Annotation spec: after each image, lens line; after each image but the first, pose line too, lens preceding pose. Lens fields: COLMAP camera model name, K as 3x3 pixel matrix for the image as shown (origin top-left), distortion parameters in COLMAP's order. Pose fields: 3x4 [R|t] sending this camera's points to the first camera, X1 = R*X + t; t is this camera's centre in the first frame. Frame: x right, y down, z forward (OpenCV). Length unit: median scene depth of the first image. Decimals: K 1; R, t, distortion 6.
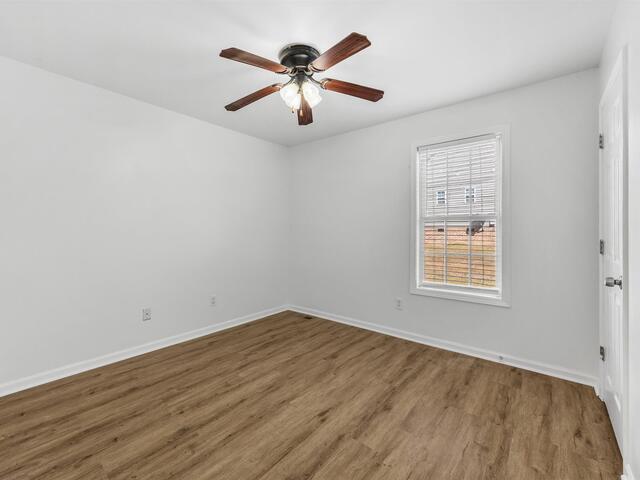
lens RADIAL K [[272.9, 0, 321.0], [0, 272.9, 233.3], [0, 0, 1]] dist [-0.001819, -0.000323]
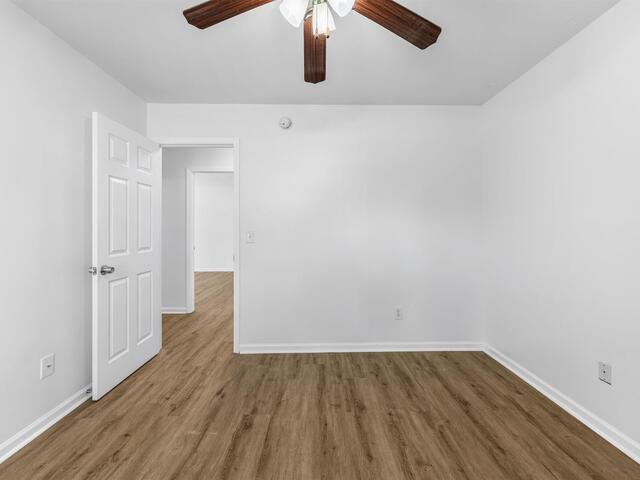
lens RADIAL K [[272.9, 0, 321.0], [0, 272.9, 233.3], [0, 0, 1]] dist [-0.001819, -0.000323]
pose [[-0.763728, 0.008607, -0.645481, 0.338318], [-0.004594, 0.999813, 0.018768, -0.025837], [0.645522, 0.017298, -0.763546, 1.664329]]
